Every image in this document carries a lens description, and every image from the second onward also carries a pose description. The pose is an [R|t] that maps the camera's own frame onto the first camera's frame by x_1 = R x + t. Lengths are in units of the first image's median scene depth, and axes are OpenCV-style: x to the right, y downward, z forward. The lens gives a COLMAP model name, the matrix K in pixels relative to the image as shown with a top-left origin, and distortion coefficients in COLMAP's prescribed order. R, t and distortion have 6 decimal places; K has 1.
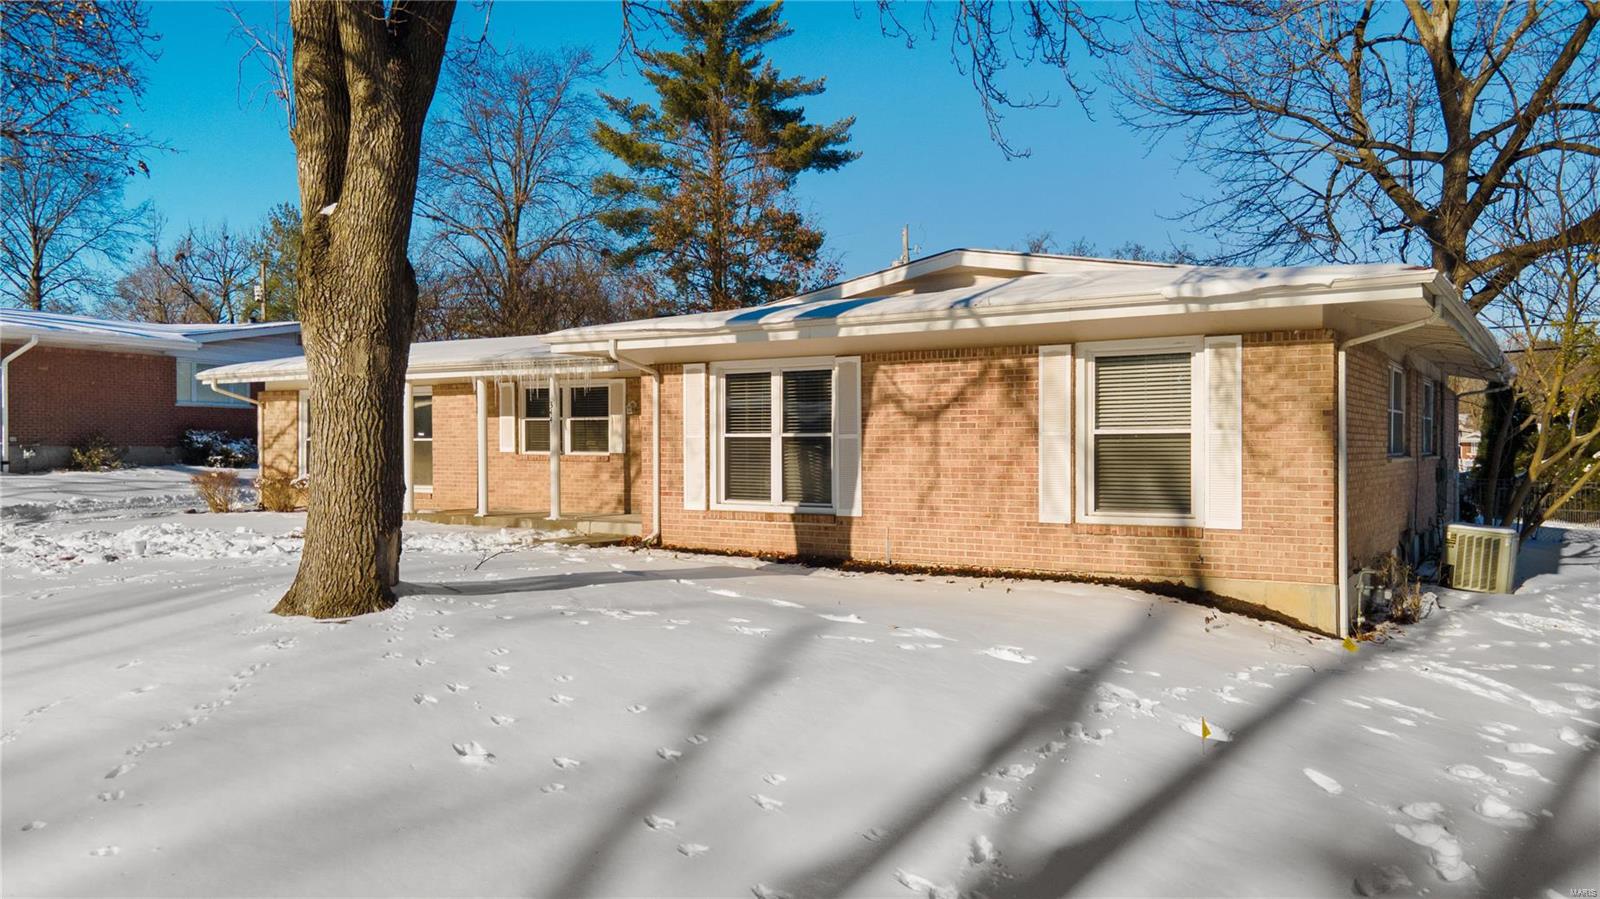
lens RADIAL K [[1155.6, 0, 801.2], [0, 1155.6, 451.1], [0, 0, 1]] dist [0.046862, -0.001325]
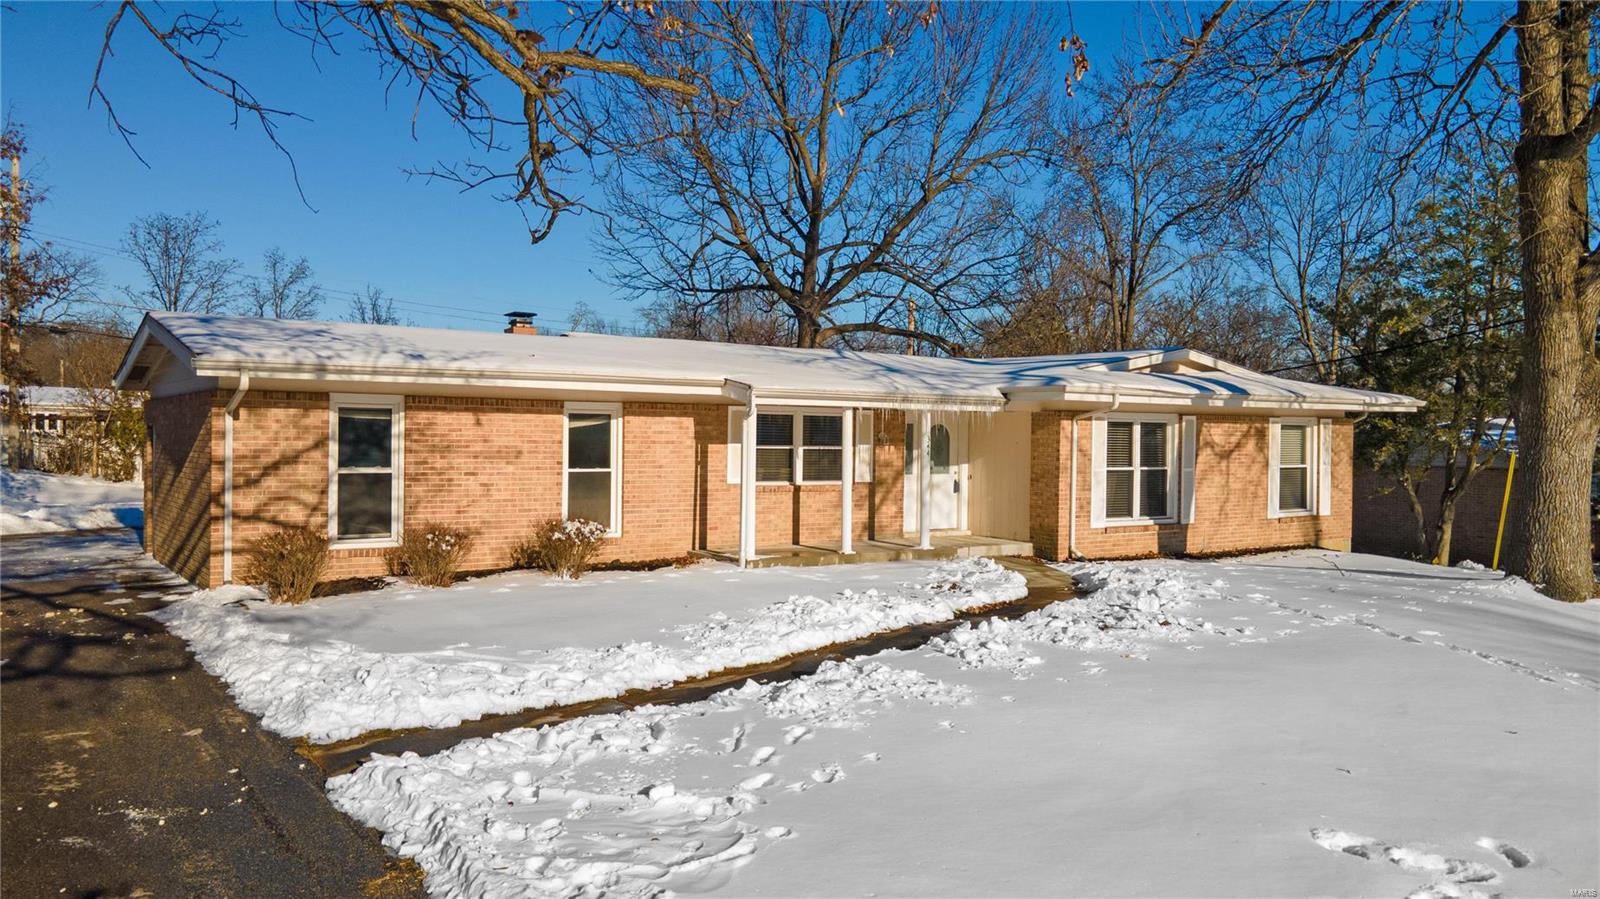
lens RADIAL K [[1155.6, 0, 797.3], [0, 1155.6, 453.9], [0, 0, 1]] dist [0.046862, -0.001325]
pose [[0.384451, -0.009066, 0.923101, -1.516359], [-0.005918, 0.999907, 0.012285, -0.047446], [-0.923126, -0.010186, 0.384362, 0.884849]]
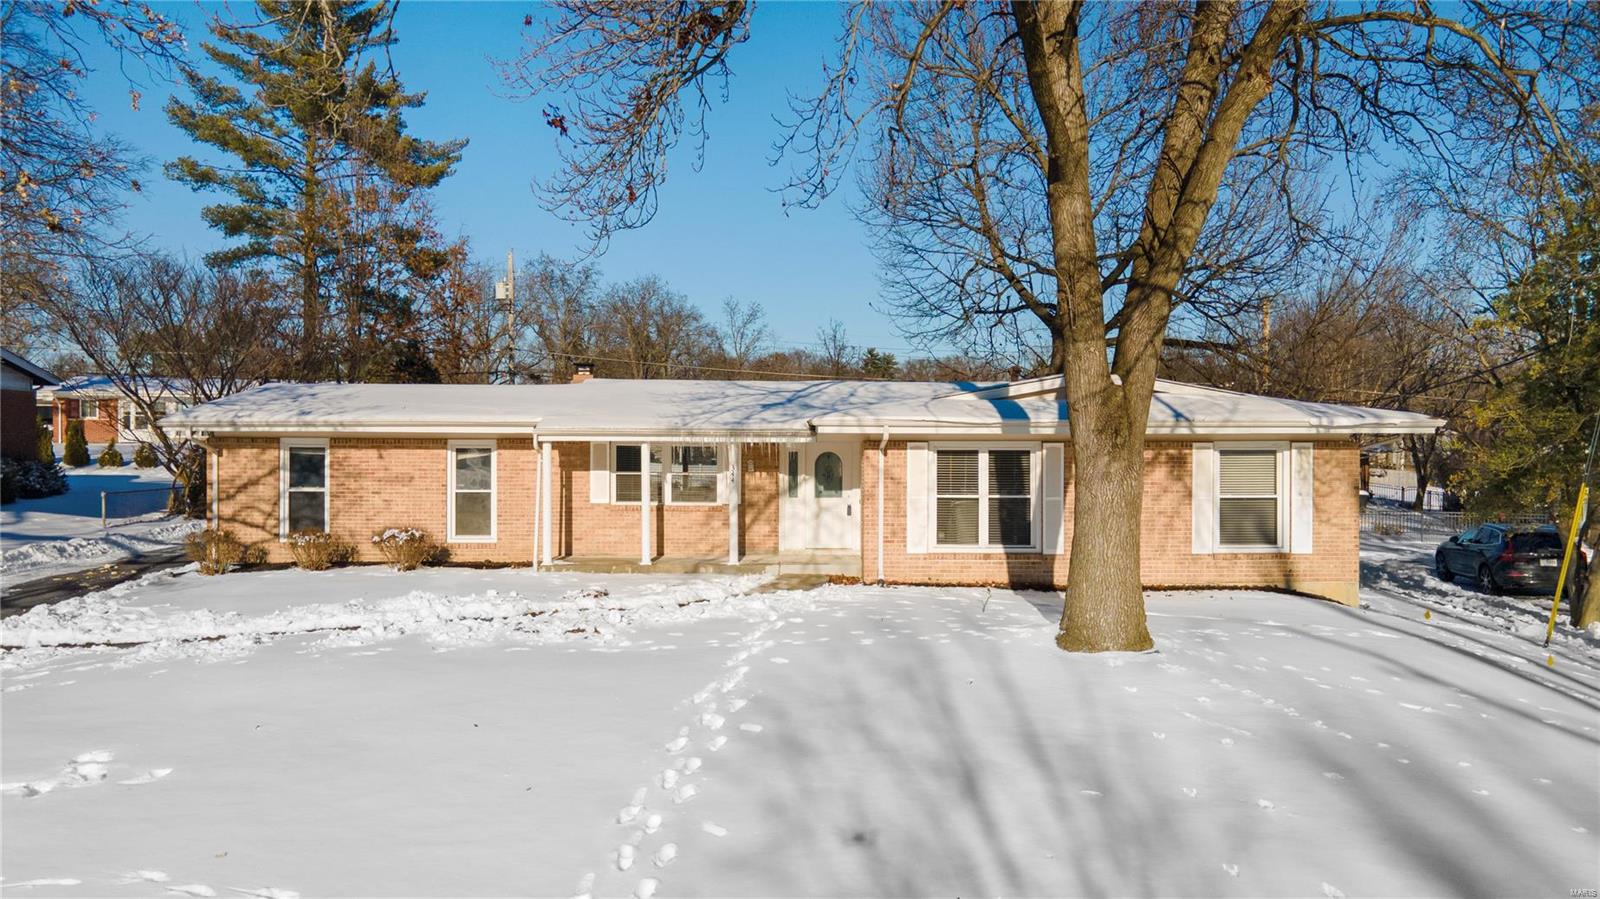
lens RADIAL K [[1155.6, 0, 800.5], [0, 1155.6, 450.0], [0, 0, 1]] dist [0.046862, -0.001325]
pose [[0.826122, -0.002283, 0.563487, -1.022676], [-0.001182, 0.999983, 0.005785, -0.080111], [-0.563490, -0.005445, 0.826105, -0.010824]]
